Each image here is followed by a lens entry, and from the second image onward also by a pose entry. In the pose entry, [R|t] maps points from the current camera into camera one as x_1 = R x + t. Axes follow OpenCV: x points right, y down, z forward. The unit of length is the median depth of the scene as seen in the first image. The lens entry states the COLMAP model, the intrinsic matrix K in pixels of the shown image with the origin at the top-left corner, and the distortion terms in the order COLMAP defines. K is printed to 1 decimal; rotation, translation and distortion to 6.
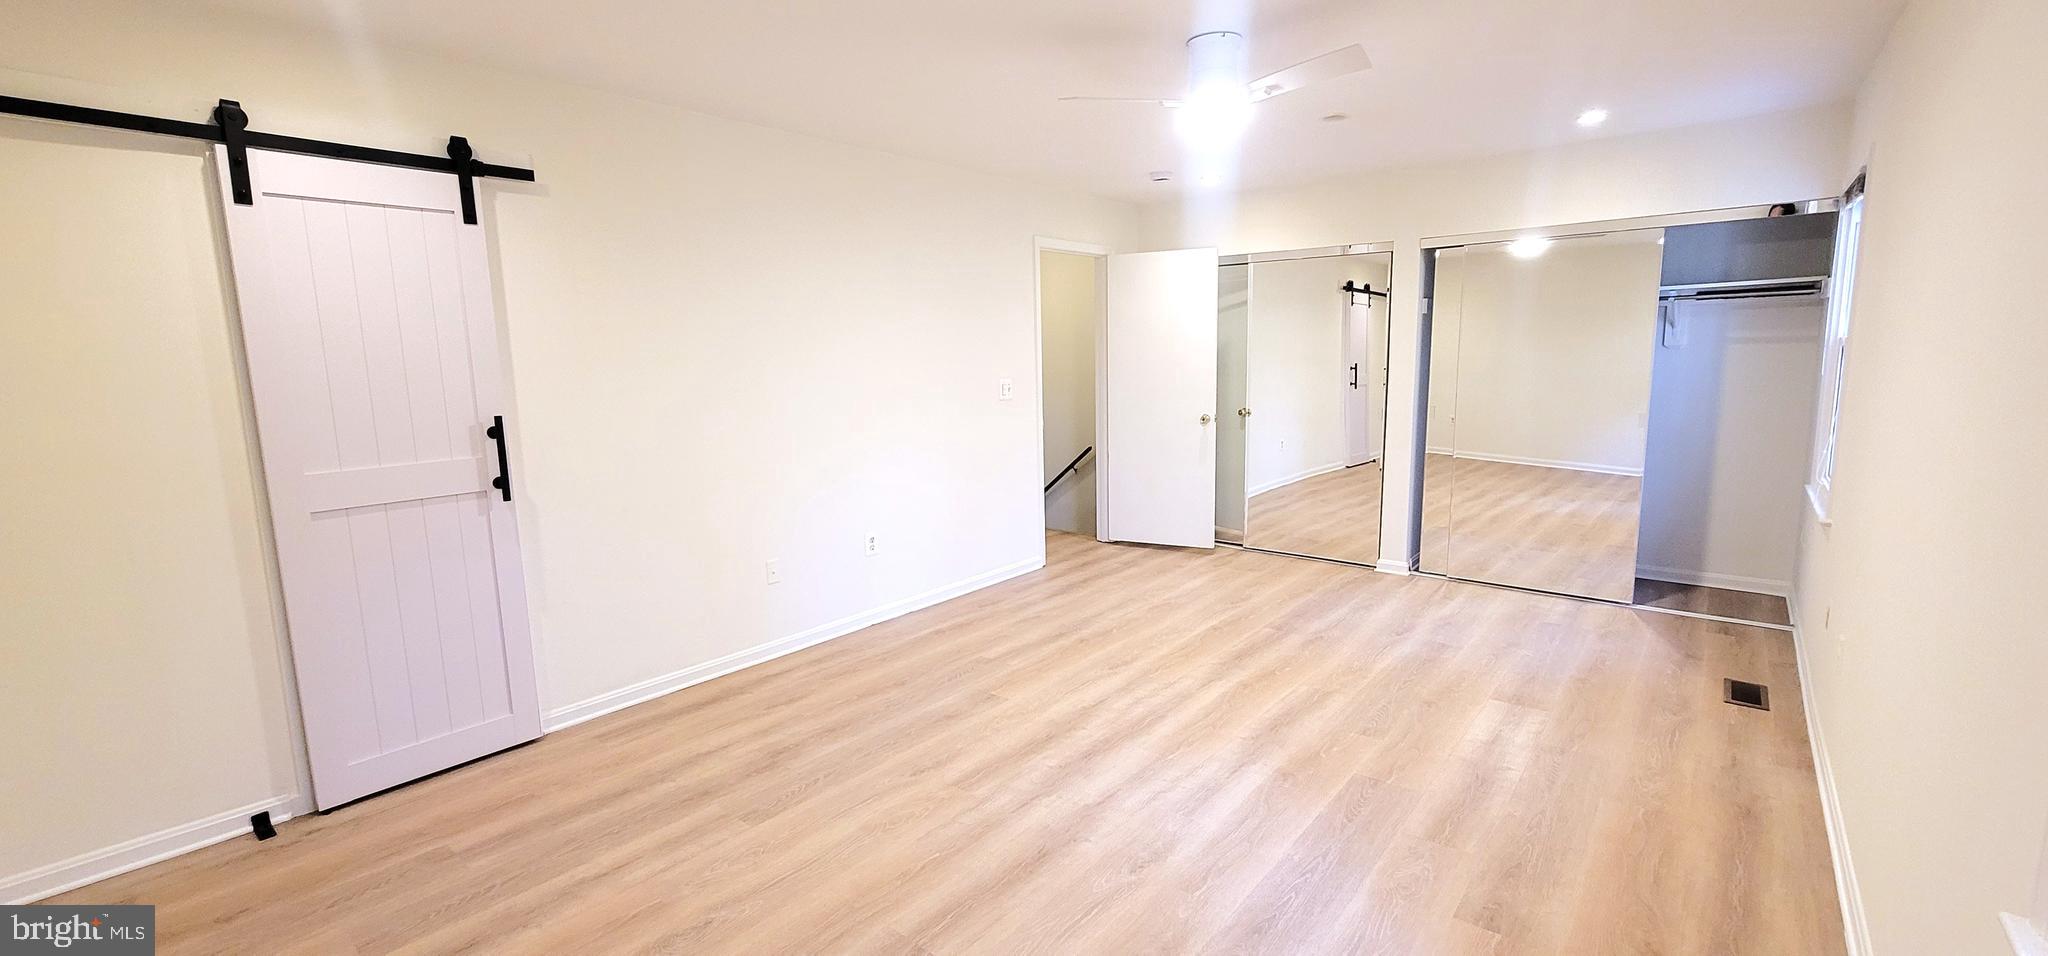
lens RADIAL K [[839.5, 0, 1025.2], [0, 839.5, 481.3], [0, 0, 1]] dist [-0.003746, 0.001547]
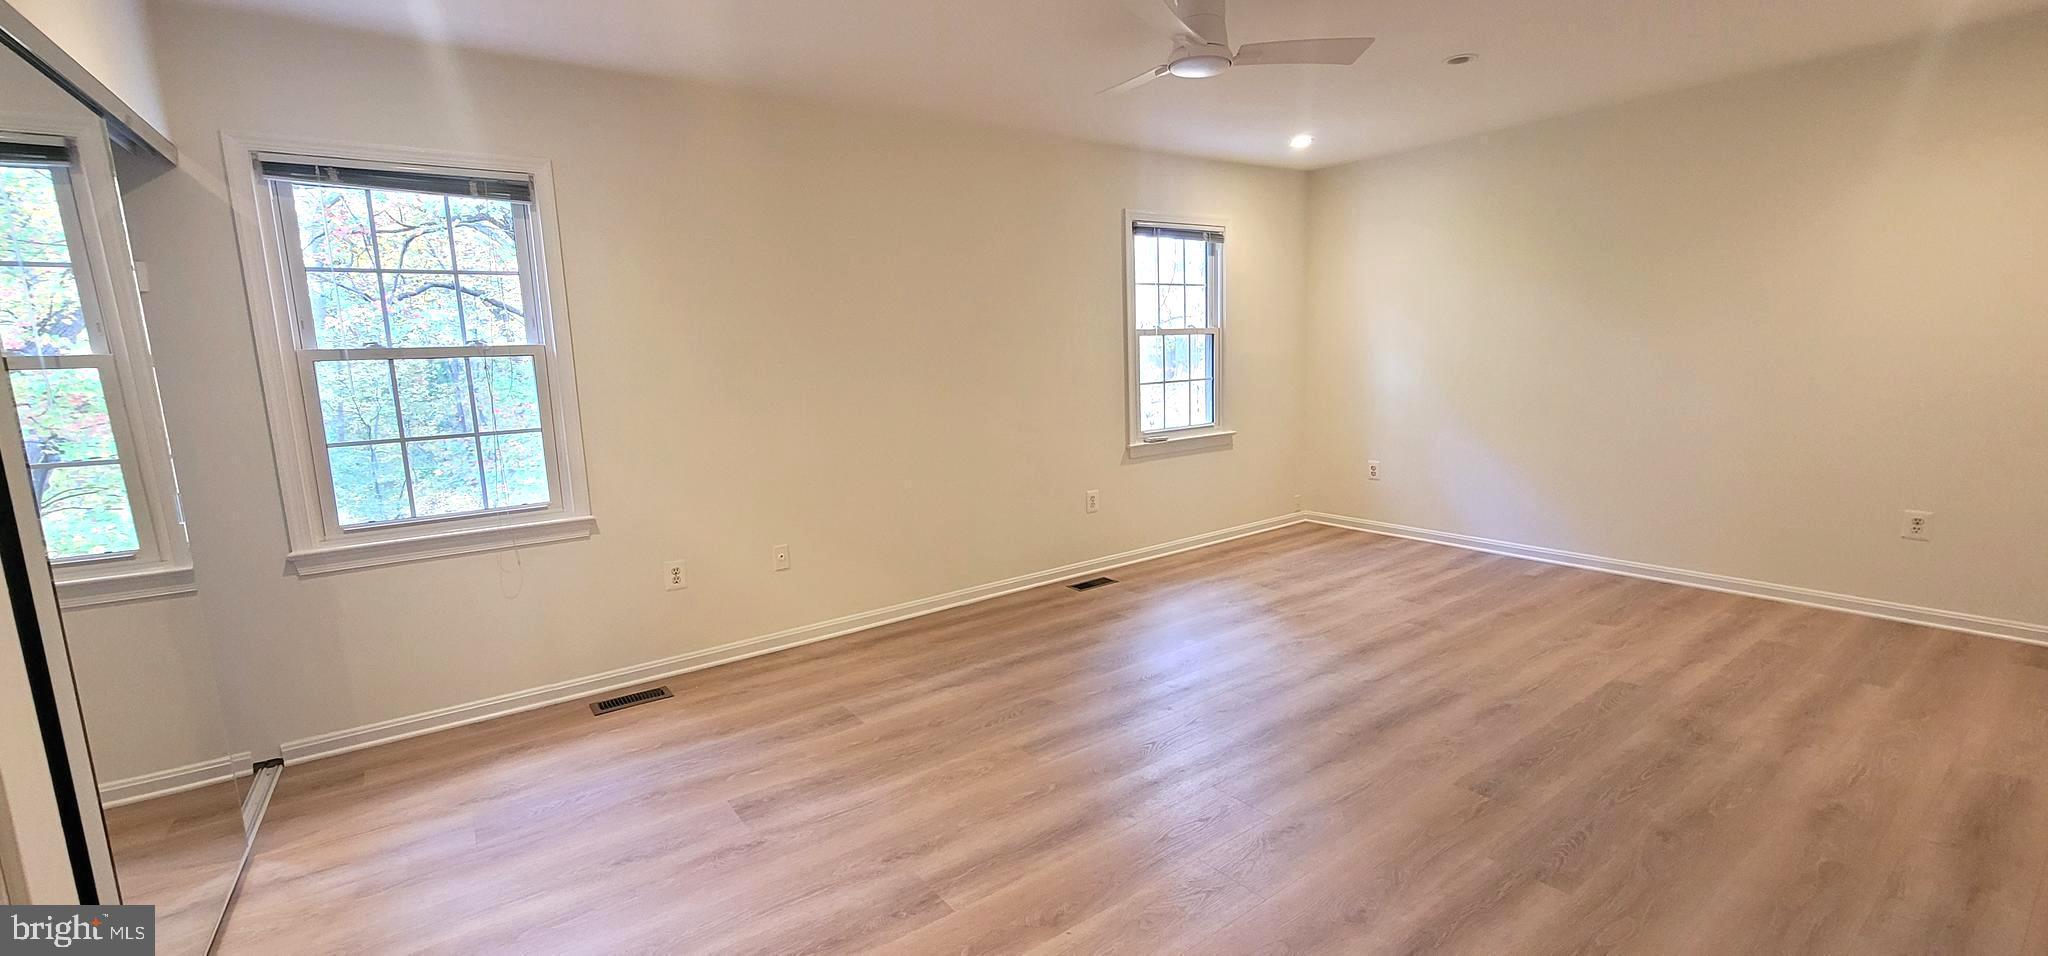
lens RADIAL K [[839.5, 0, 1028.7], [0, 839.5, 465.4], [0, 0, 1]] dist [-0.003746, 0.001547]
pose [[-0.967956, 0.018979, 0.250401, 0.144460], [0.091805, 0.954861, 0.282511, -0.232849], [-0.233737, 0.296447, -0.926006, 1.624268]]
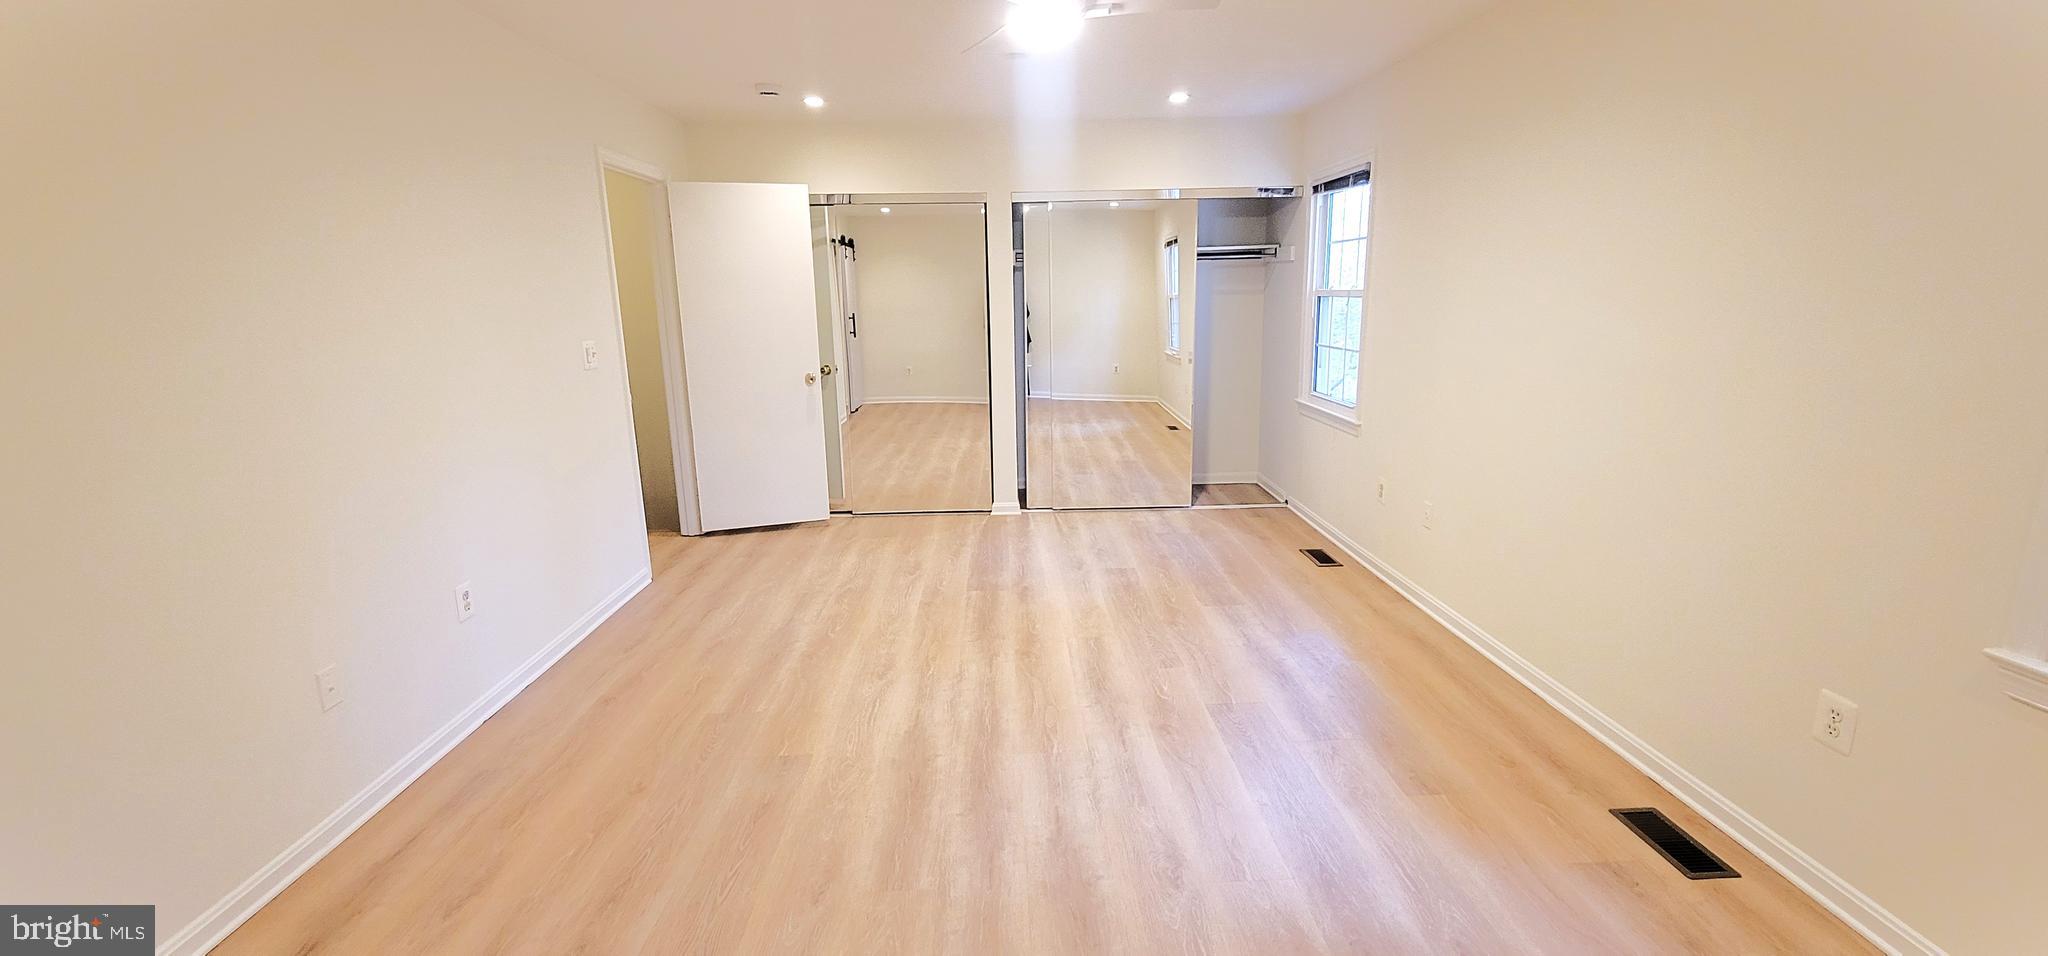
lens RADIAL K [[839.5, 0, 1022.6], [0, 839.5, 475.7], [0, 0, 1]] dist [-0.003746, 0.001547]
pose [[0.747204, -0.135453, 0.650645, -0.331579], [0.105513, 0.990771, 0.085091, -0.038224], [-0.656166, 0.005071, 0.754600, 0.281546]]
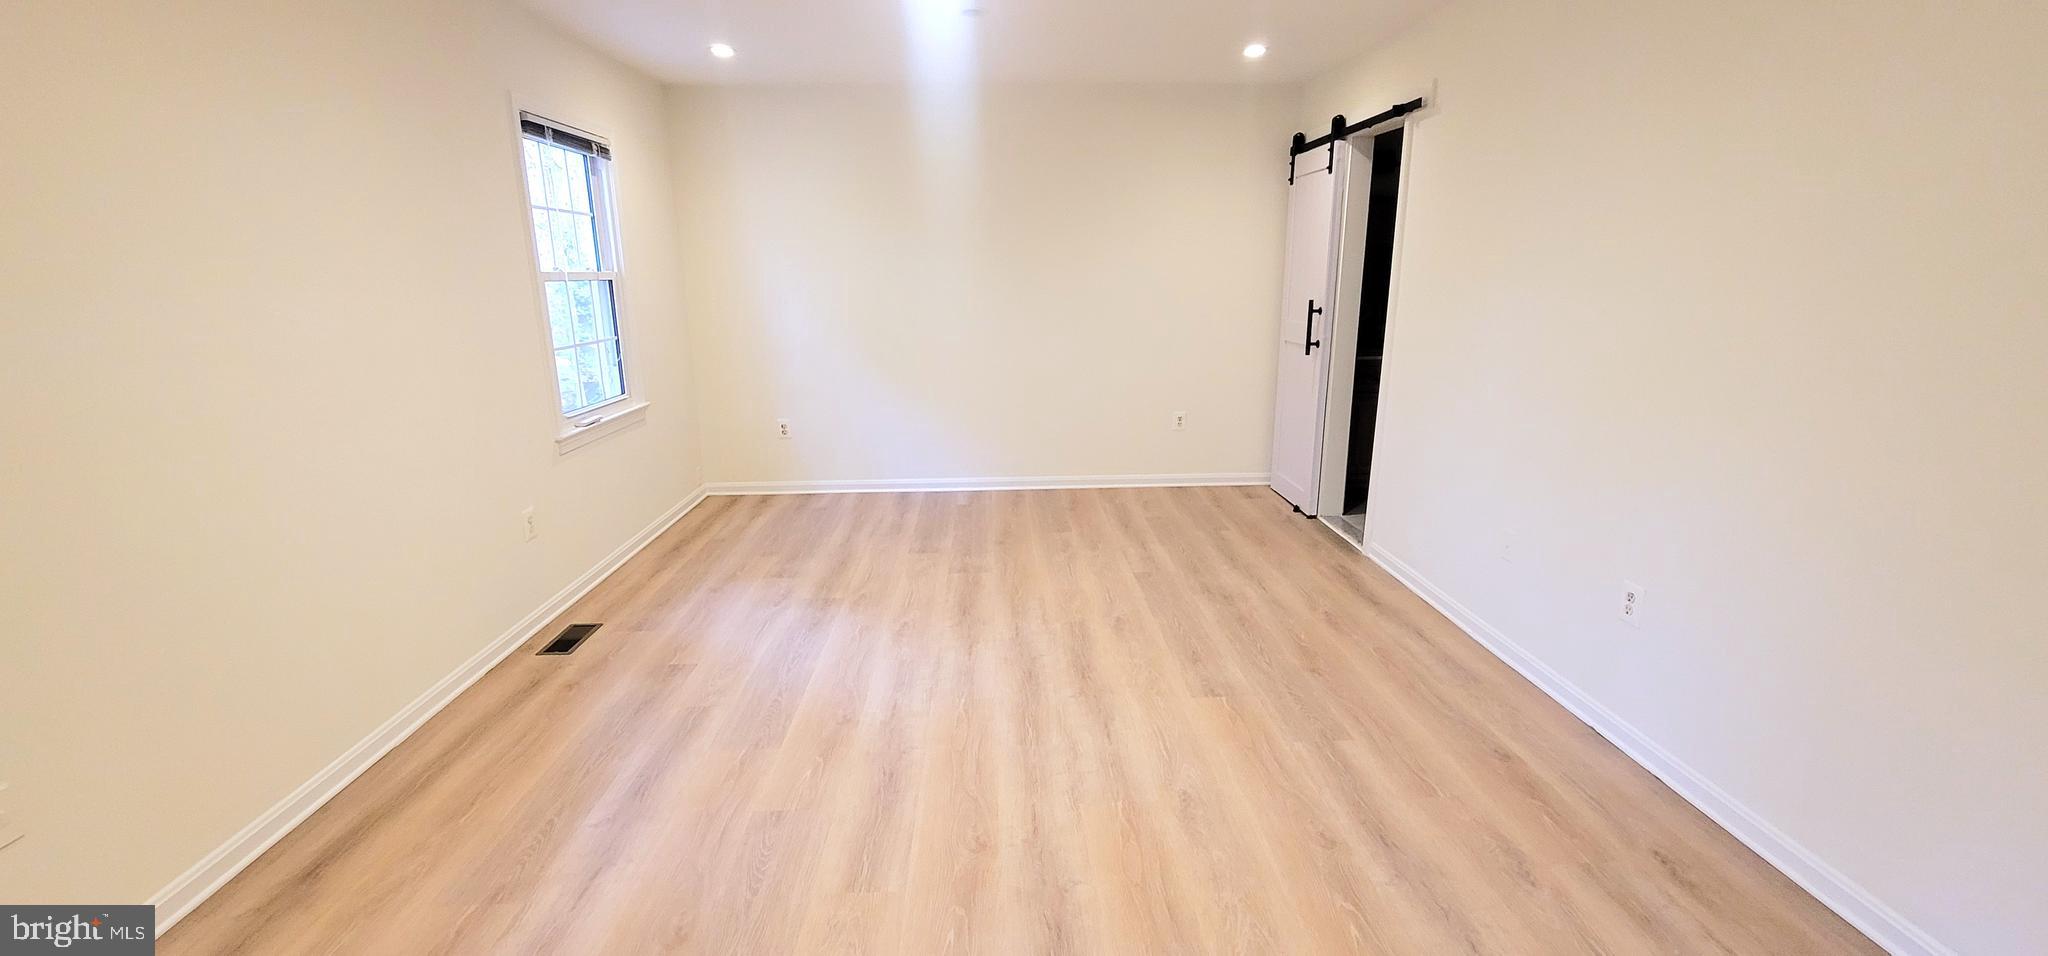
lens RADIAL K [[839.5, 0, 1014.5], [0, 839.5, 475.7], [0, 0, 1]] dist [-0.003746, 0.001547]
pose [[-0.747777, 0.183461, -0.638100, 0.573297], [-0.079275, 0.929520, 0.360149, -0.213426], [0.659201, 0.319896, -0.680530, 1.331488]]
